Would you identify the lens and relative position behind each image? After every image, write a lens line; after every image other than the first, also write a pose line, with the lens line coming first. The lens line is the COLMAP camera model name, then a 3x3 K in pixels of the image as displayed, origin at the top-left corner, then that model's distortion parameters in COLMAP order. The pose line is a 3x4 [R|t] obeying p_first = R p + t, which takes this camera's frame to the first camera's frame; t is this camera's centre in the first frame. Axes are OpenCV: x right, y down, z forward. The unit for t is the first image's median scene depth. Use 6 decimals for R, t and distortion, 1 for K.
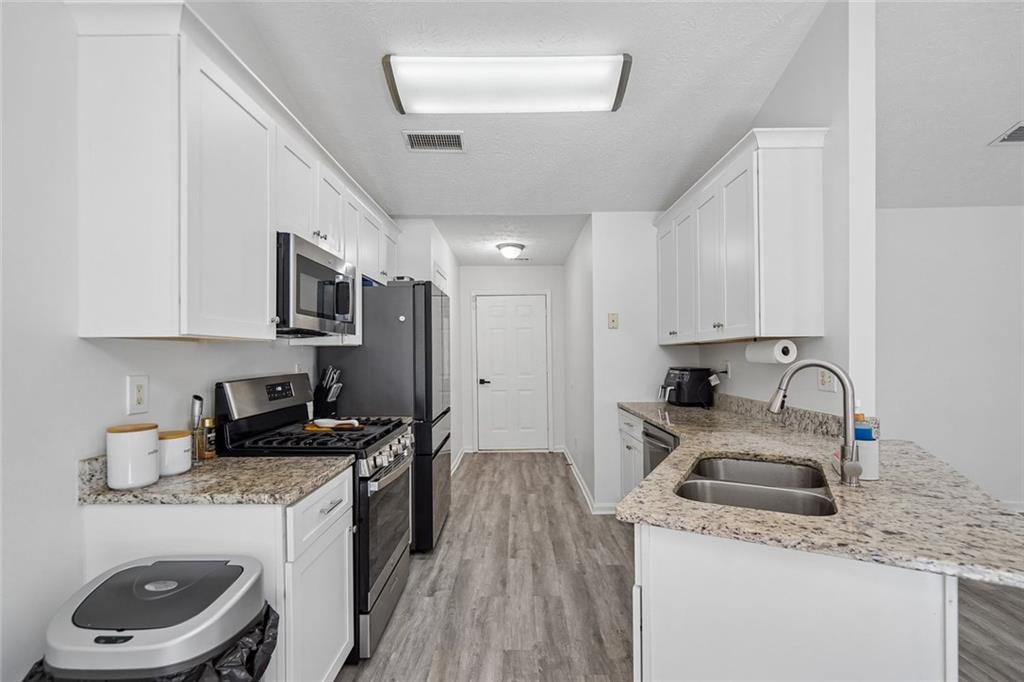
lens RADIAL K [[472.1, 0, 511.3], [0, 472.1, 354.2], [0, 0, 1]] dist [-0.001505, 0.001937]
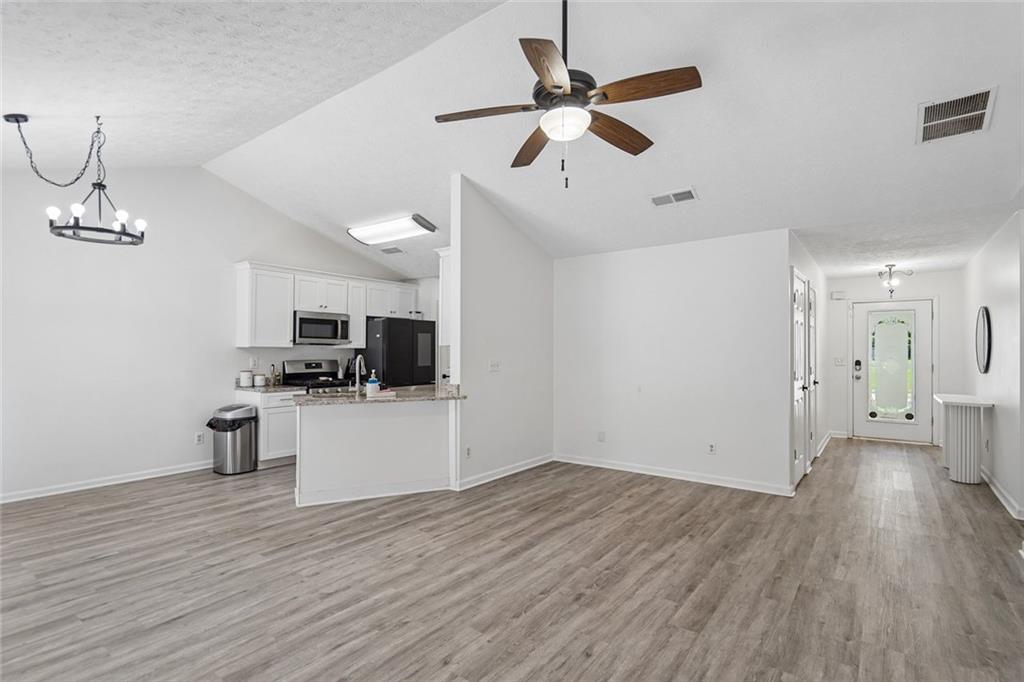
lens RADIAL K [[497.0, 0, 511.6], [0, 497.0, 349.6], [0, 0, 1]] dist [0.004253, -0.001039]
pose [[0.804739, 0.005056, -0.593608, 2.030726], [-0.009366, 0.999947, -0.004181, -0.011835], [0.593556, 0.008924, 0.804744, -0.580957]]
